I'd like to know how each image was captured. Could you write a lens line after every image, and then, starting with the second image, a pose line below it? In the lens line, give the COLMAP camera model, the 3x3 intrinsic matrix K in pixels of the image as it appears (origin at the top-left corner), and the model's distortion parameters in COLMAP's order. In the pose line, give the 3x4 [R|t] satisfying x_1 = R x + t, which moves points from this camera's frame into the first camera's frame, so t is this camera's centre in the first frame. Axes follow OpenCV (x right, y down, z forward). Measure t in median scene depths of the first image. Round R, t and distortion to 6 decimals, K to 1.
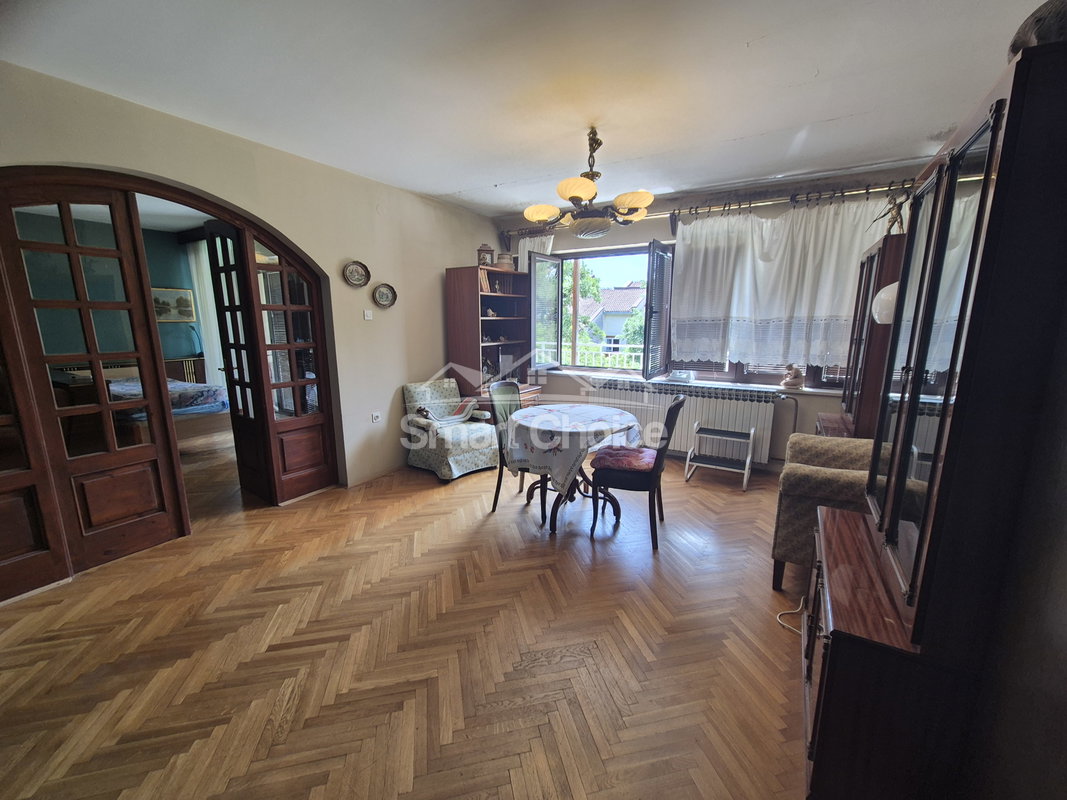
lens RADIAL K [[434.5, 0, 530.3], [0, 434.5, 402.8], [0, 0, 1]] dist [0.000410, -0.000002]
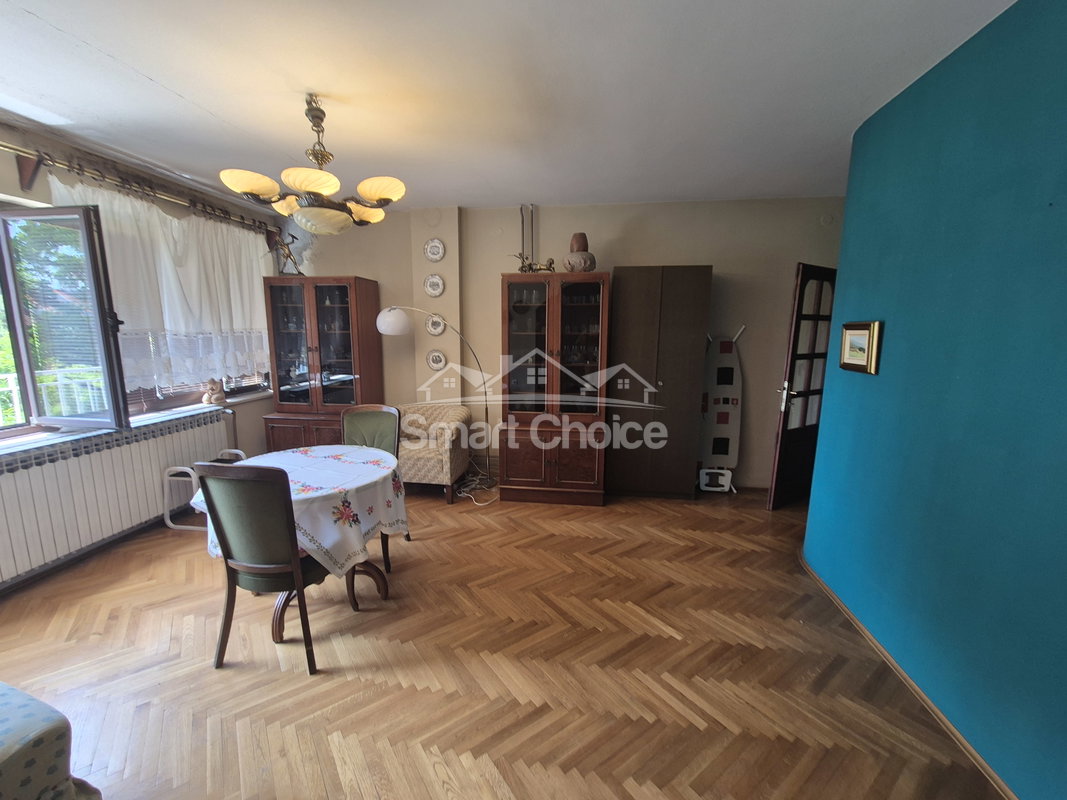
lens RADIAL K [[434.5, 0, 528.4], [0, 434.5, 398.1], [0, 0, 1]] dist [0.000410, -0.000002]
pose [[-0.400603, -0.150011, 0.903888, -0.579985], [0.171273, 0.956858, 0.234710, -0.159443], [-0.900101, 0.248837, -0.357628, 0.761209]]
